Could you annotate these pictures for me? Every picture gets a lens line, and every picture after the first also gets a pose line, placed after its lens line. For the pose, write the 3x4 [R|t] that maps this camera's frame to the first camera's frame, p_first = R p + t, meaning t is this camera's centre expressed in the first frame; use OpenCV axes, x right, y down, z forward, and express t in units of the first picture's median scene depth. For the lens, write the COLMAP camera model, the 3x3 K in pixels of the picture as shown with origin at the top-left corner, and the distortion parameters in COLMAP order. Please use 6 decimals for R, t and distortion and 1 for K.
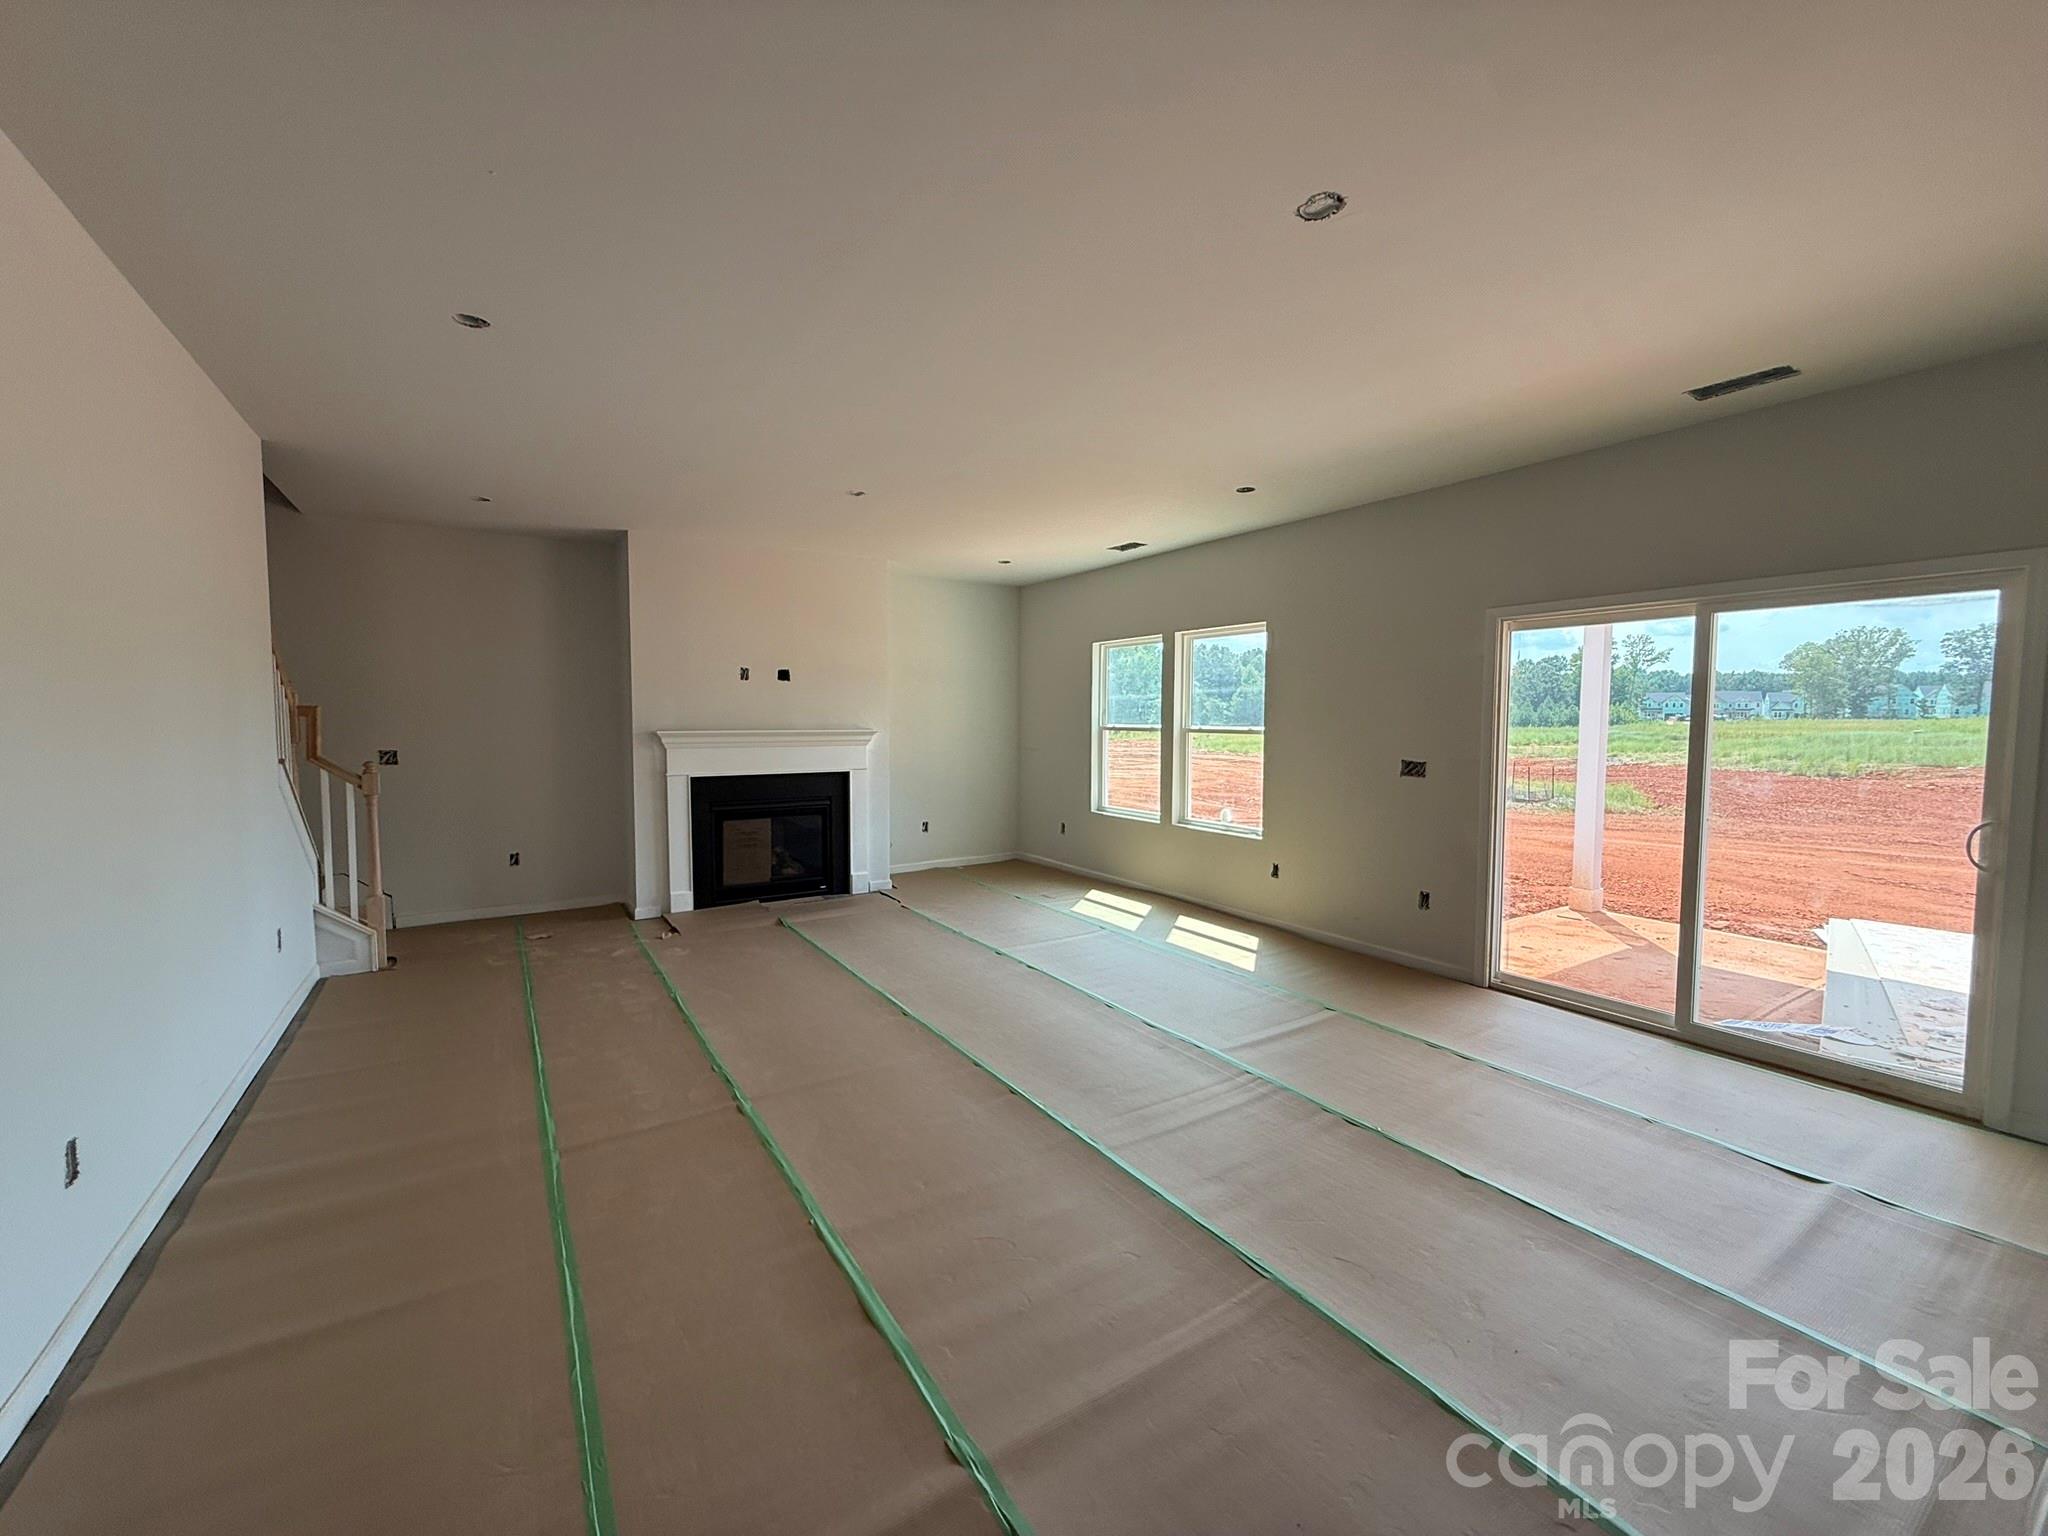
lens RADIAL K [[829.7, 0, 1011.2], [0, 829.7, 770.7], [0, 0, 1]] dist [0.001530, 0.000428]
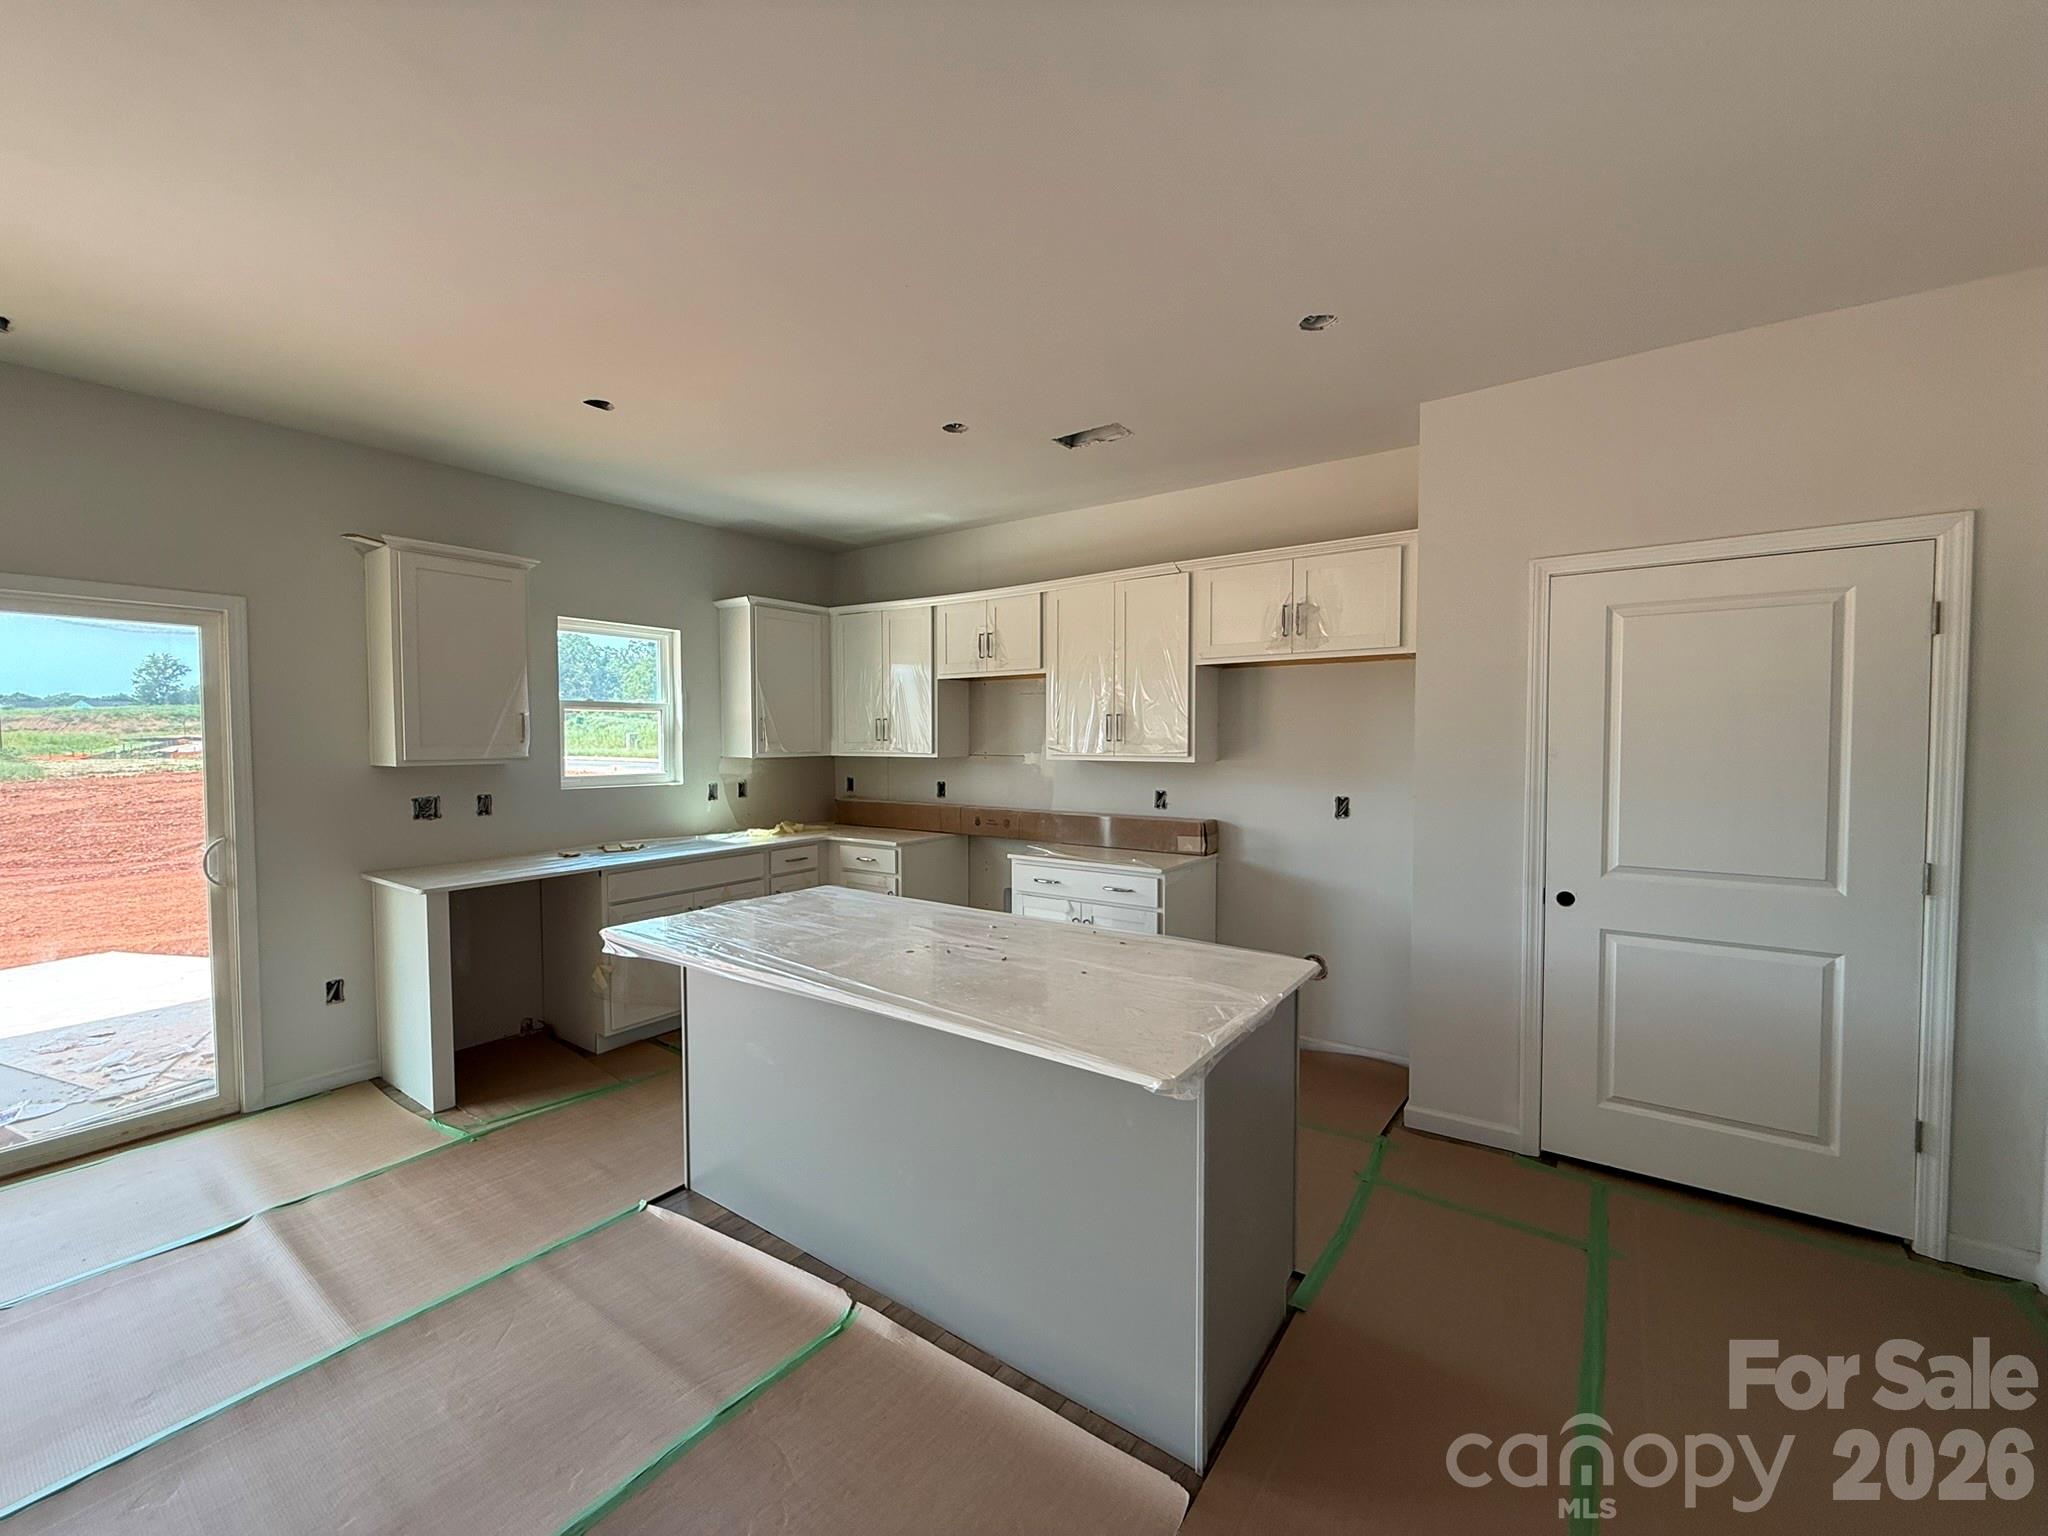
lens RADIAL K [[829.7, 0, 1010.7], [0, 829.7, 756.1], [0, 0, 1]] dist [0.001530, 0.000428]
pose [[-0.384738, -0.023067, 0.922738, -0.223321], [0.064791, 0.996547, 0.051927, -0.035987], [-0.920749, 0.079764, -0.381915, 0.444141]]
